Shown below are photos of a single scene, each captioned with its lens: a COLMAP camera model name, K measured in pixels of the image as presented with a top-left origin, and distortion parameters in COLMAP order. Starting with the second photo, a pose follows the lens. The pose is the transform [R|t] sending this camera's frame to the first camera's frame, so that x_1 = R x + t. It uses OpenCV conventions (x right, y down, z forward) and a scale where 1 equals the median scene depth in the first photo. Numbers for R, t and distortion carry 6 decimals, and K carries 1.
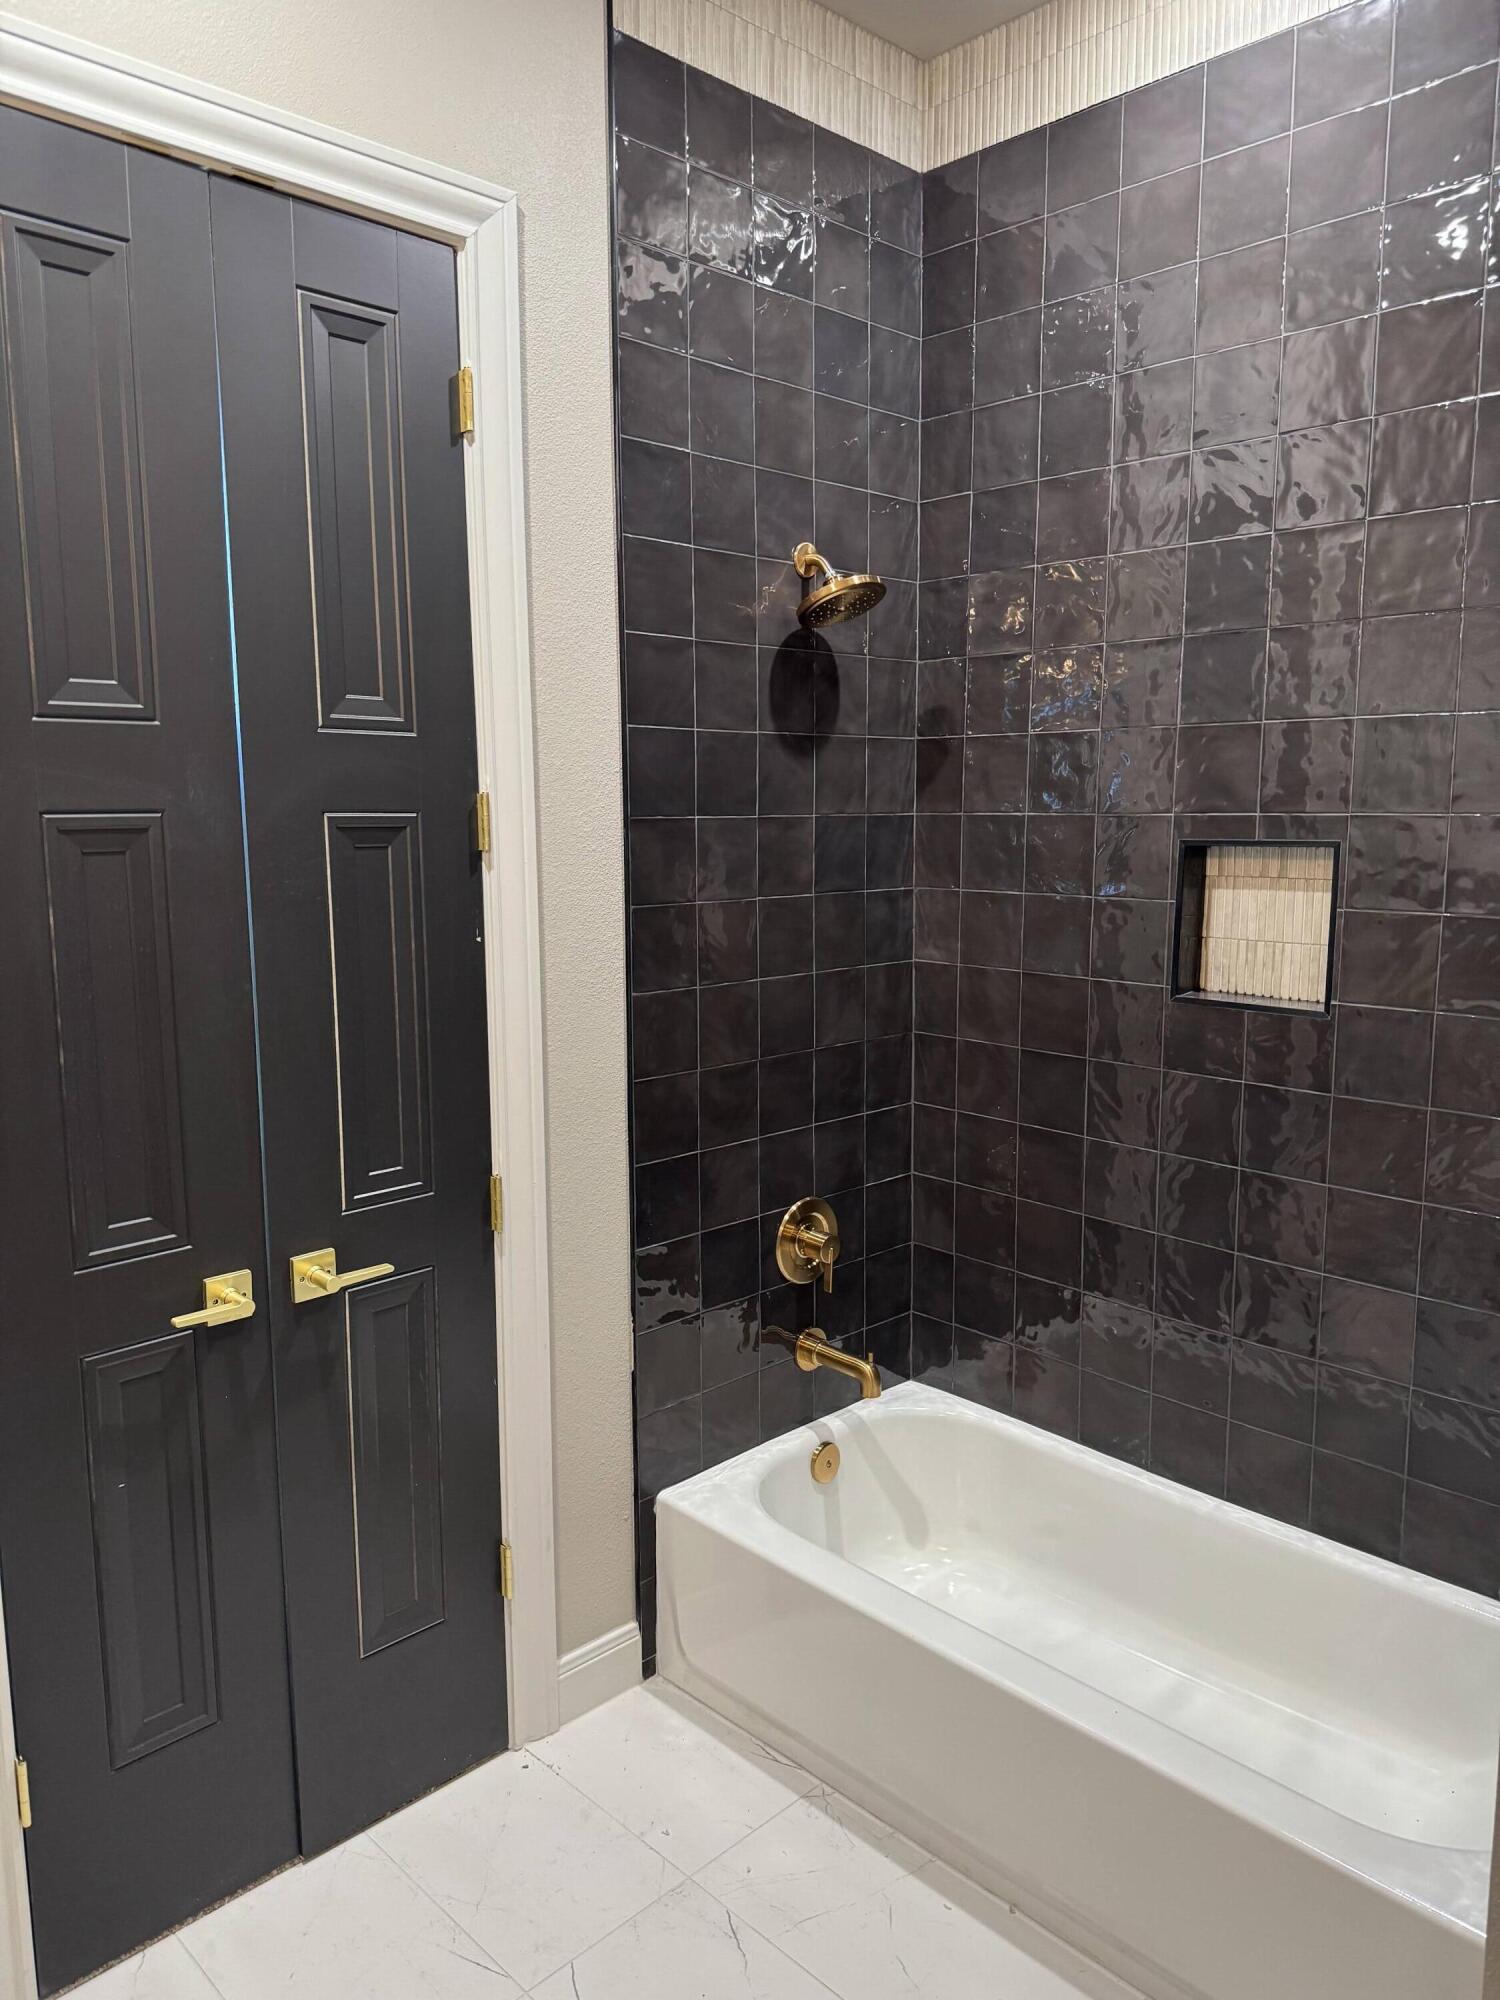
lens RADIAL K [[1417.1, 0, 744.0], [0, 1417.1, 1004.4], [0, 0, 1]] dist [0.081619, -0.108368]
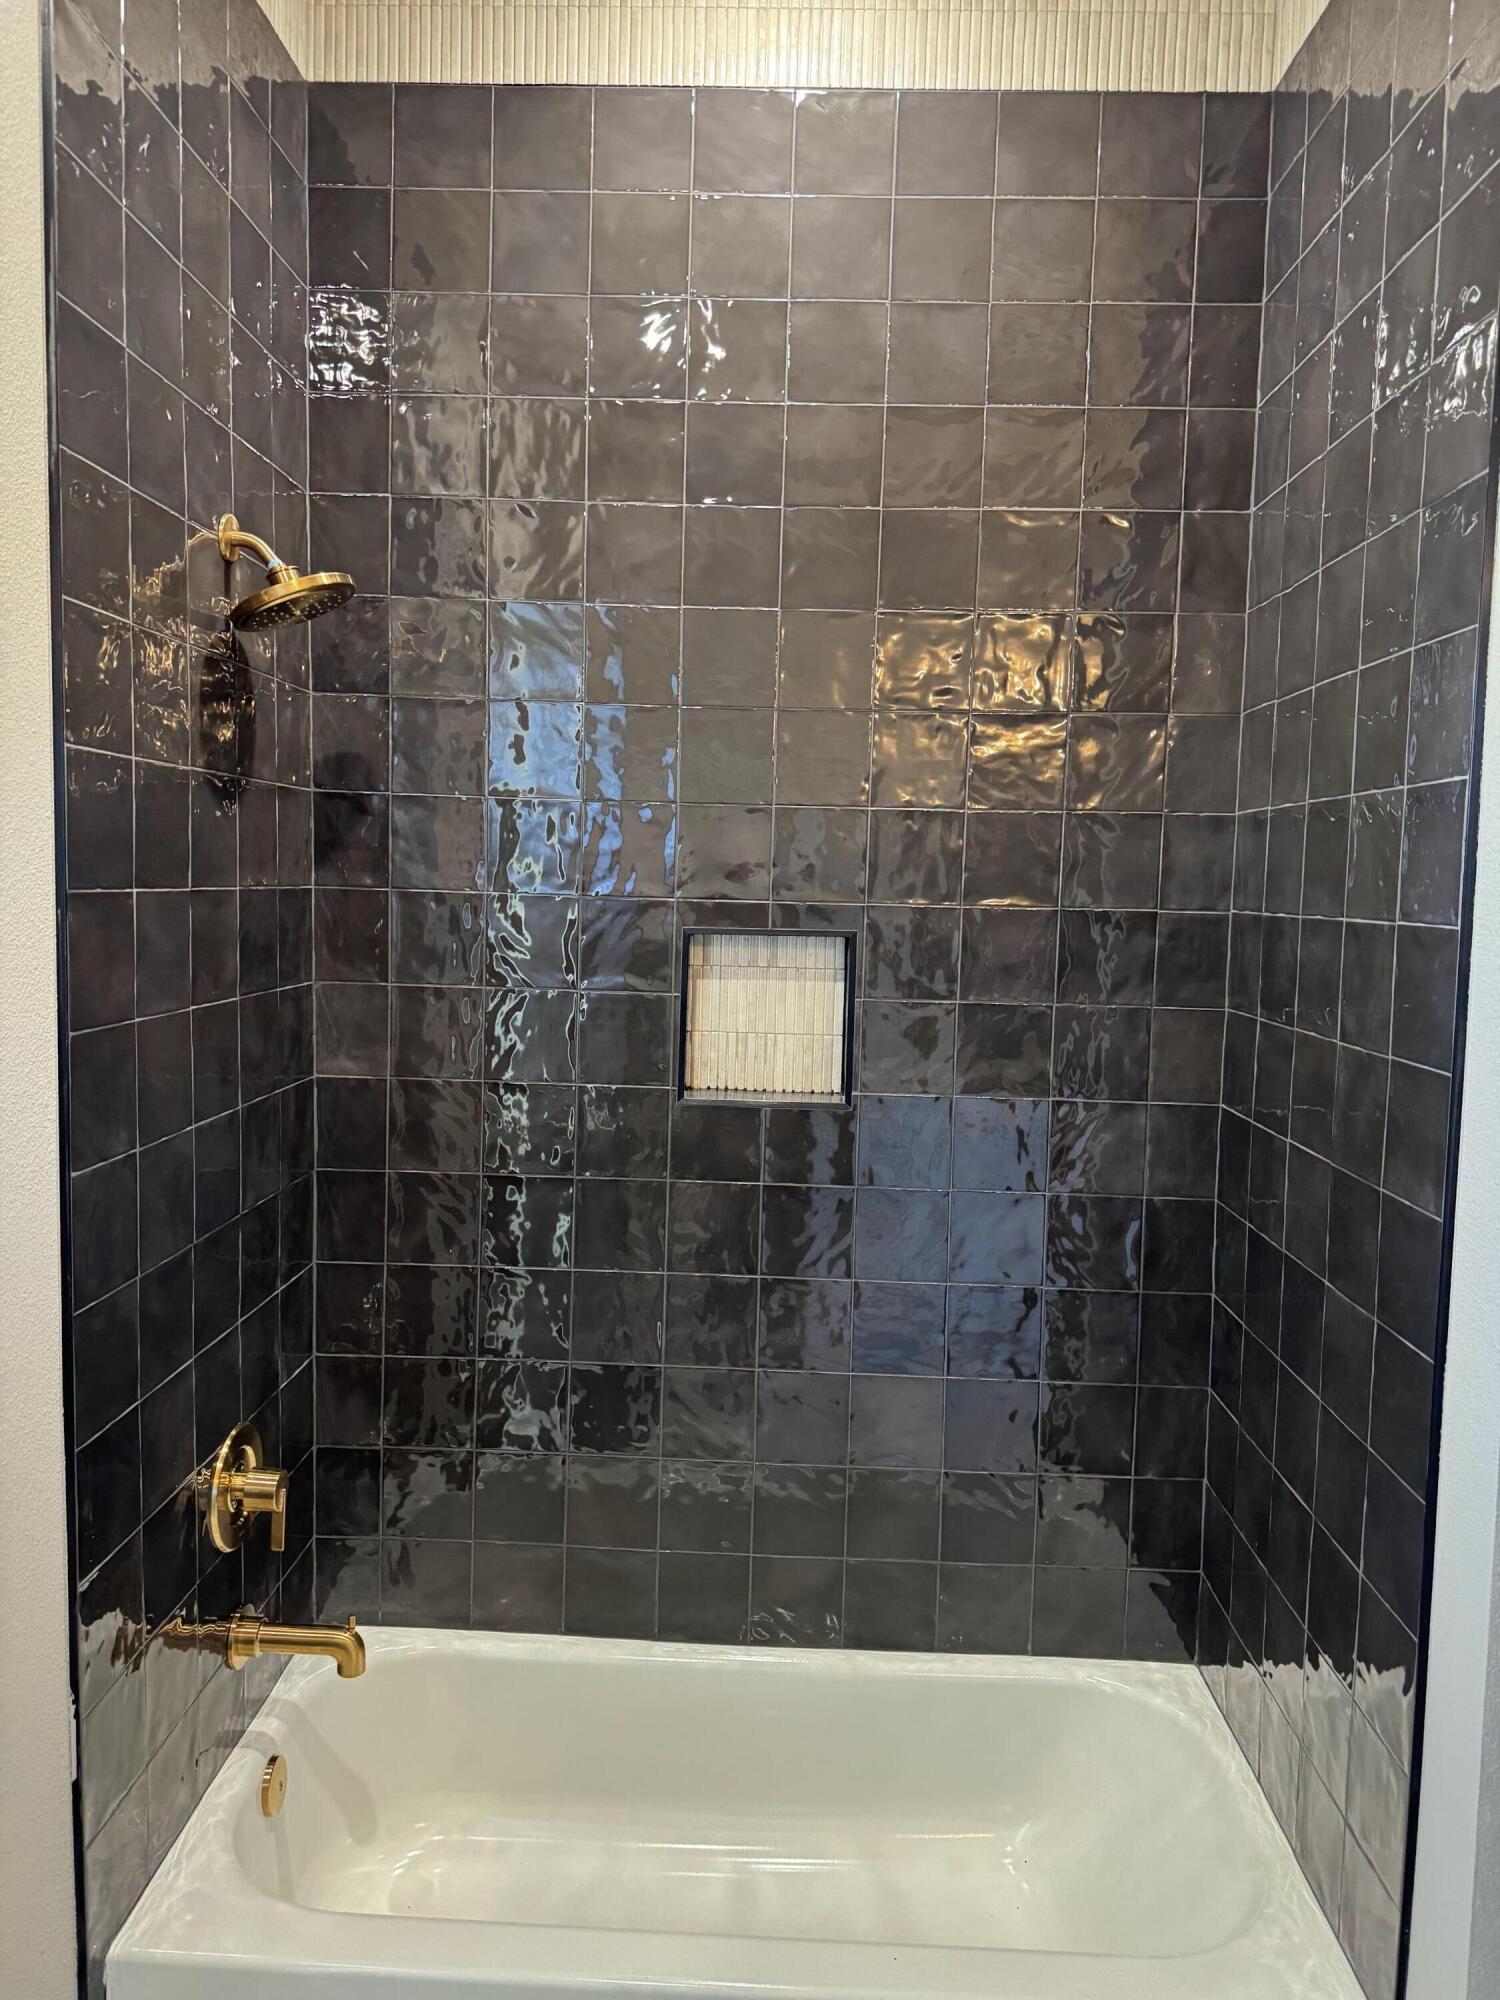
lens RADIAL K [[1417.1, 0, 751.9], [0, 1417.1, 992.6], [0, 0, 1]] dist [0.081619, -0.108368]
pose [[0.710916, -0.035767, 0.702367, -0.294137], [0.069492, 0.997391, -0.019548, -0.051910], [-0.699835, 0.062706, 0.711547, 0.325420]]
